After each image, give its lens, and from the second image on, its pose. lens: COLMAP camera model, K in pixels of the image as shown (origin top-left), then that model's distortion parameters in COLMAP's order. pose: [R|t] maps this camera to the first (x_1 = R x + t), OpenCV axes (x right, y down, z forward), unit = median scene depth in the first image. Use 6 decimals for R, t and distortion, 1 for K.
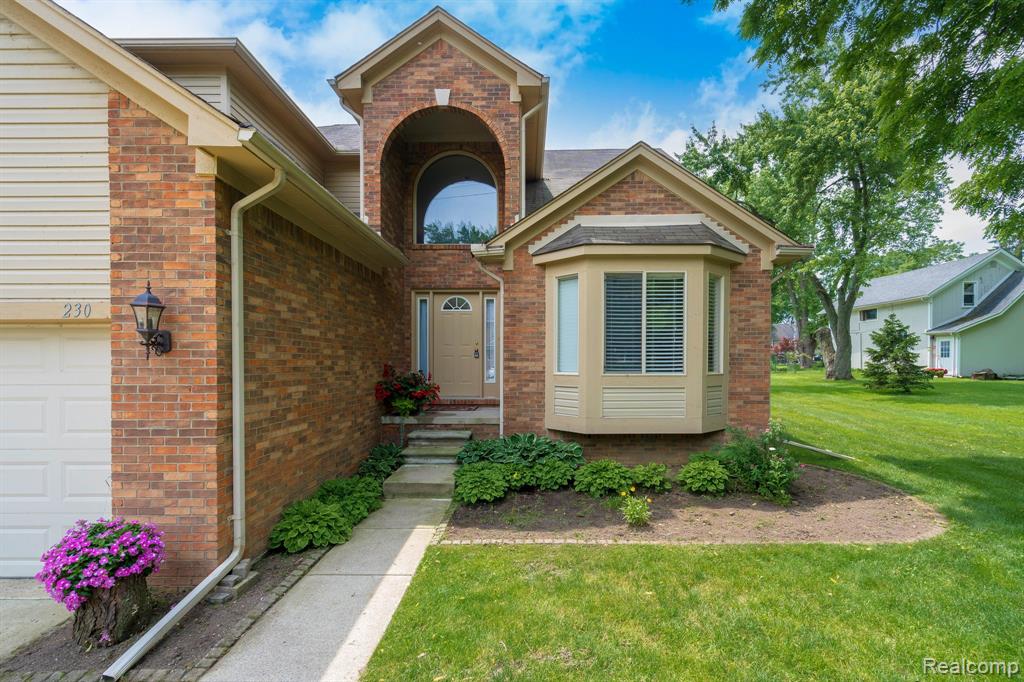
lens RADIAL K [[460.7, 0, 530.0], [0, 460.7, 365.2], [0, 0, 1]] dist [0.011325, 0.000255]
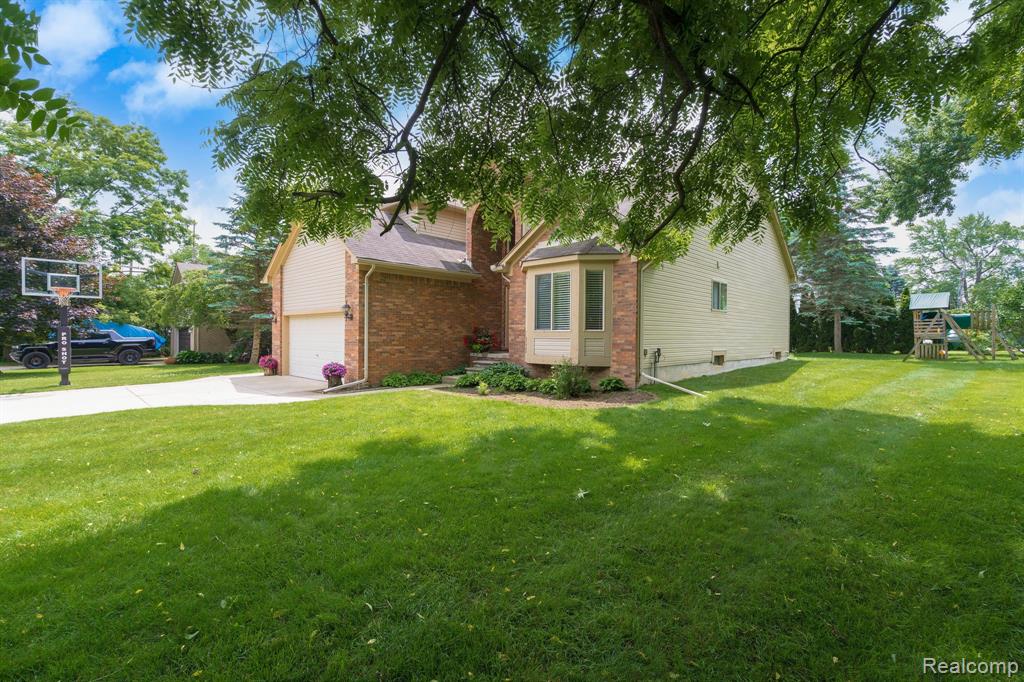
lens RADIAL K [[457.1, 0, 510.3], [0, 457.1, 337.0], [0, 0, 1]] dist [0.003565, 0.000423]
pose [[0.726111, 0.009038, -0.687518, 1.247091], [-0.014321, 0.999895, -0.001980, 0.046141], [0.687428, 0.011284, 0.726165, -0.352823]]
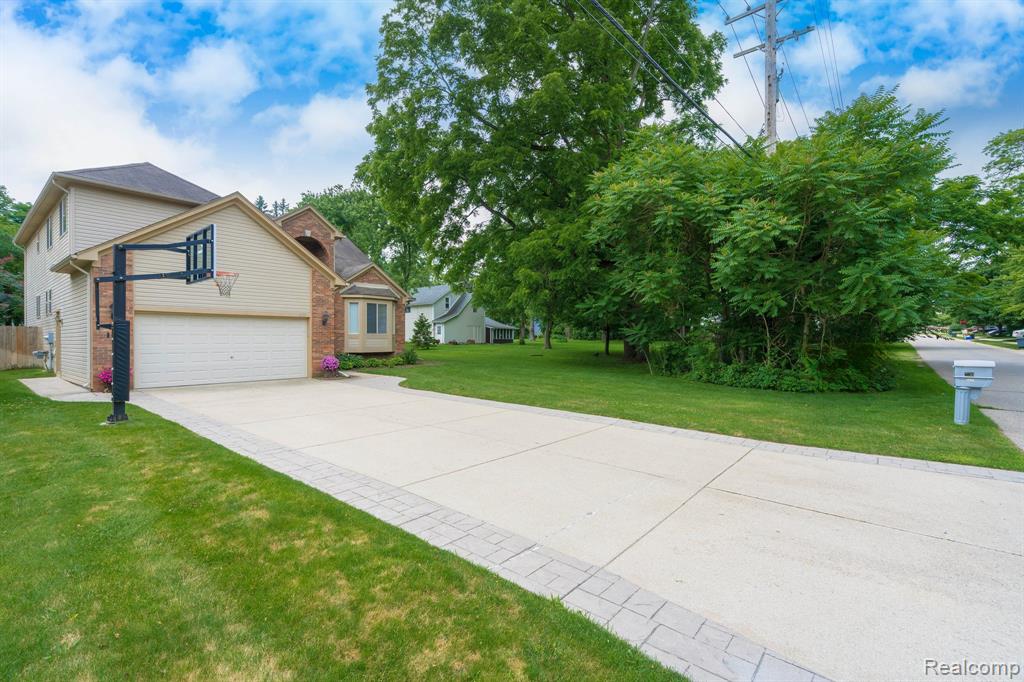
lens RADIAL K [[457.1, 0, 510.3], [0, 457.1, 337.0], [0, 0, 1]] dist [0.003565, 0.000423]
pose [[0.626099, 0.005705, 0.779723, -1.594630], [0.007618, 0.999881, -0.013433, 0.084412], [-0.779707, 0.014350, 0.625980, -1.672167]]
